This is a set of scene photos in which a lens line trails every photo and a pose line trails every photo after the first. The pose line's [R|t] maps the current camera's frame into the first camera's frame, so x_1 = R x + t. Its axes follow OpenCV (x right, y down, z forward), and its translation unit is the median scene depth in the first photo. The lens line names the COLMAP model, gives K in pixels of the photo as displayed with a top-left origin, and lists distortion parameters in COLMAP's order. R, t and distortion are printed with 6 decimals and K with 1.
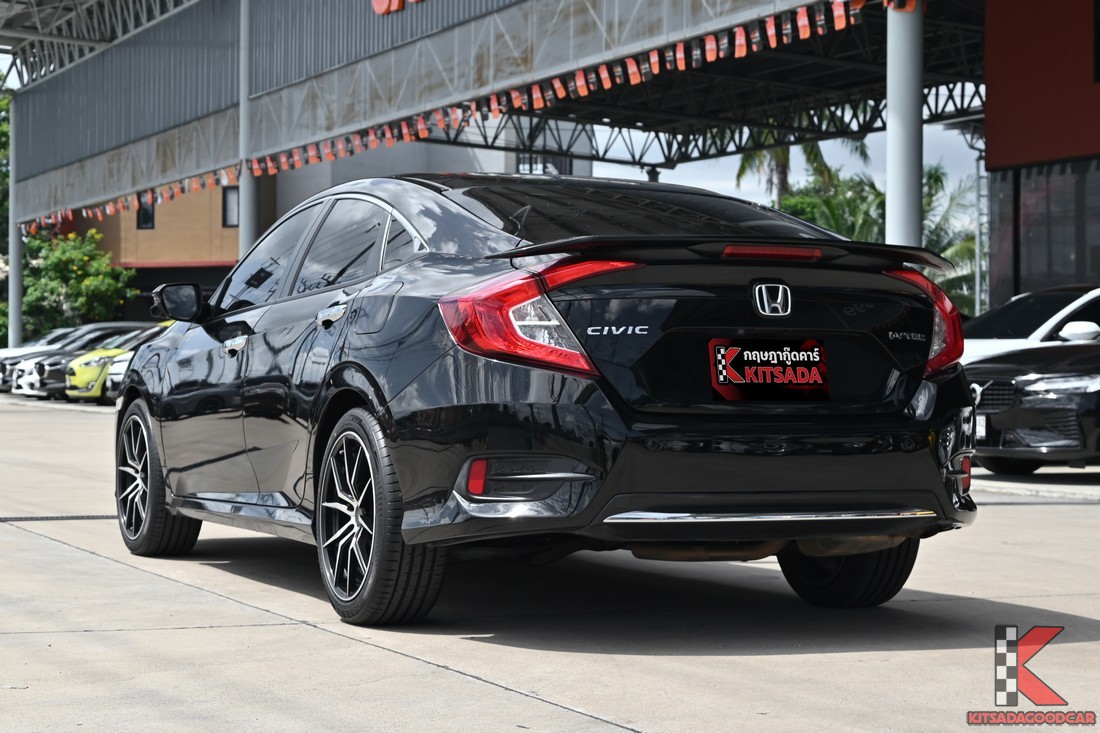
lens RADIAL K [[2395.9, 0, 549.6], [0, 2395.9, 365.8], [0, 0, 1]] dist [-0.026455, 0.000000]
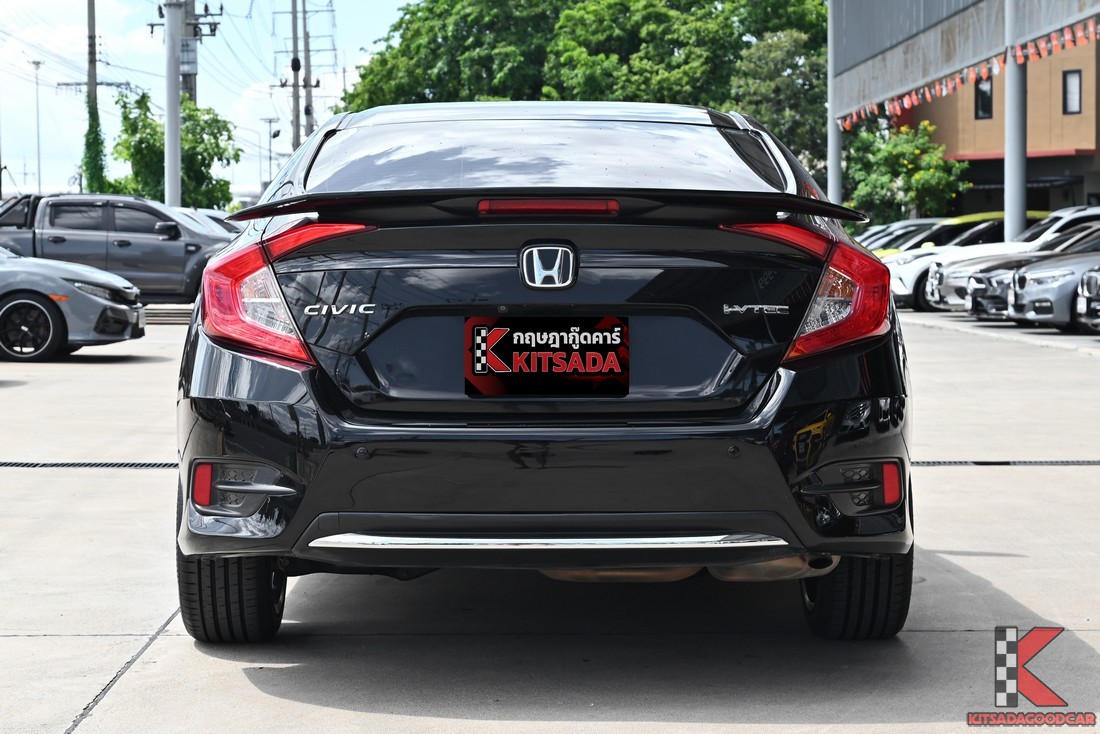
lens RADIAL K [[2395.9, 0, 550.1], [0, 2395.9, 368.5], [0, 0, 1]] dist [-0.026455, 0.000000]
pose [[0.908633, 0.008490, -0.417508, 0.091062], [0.012872, 0.998749, 0.048325, -0.006971], [0.417396, -0.049284, 0.907387, 0.061759]]
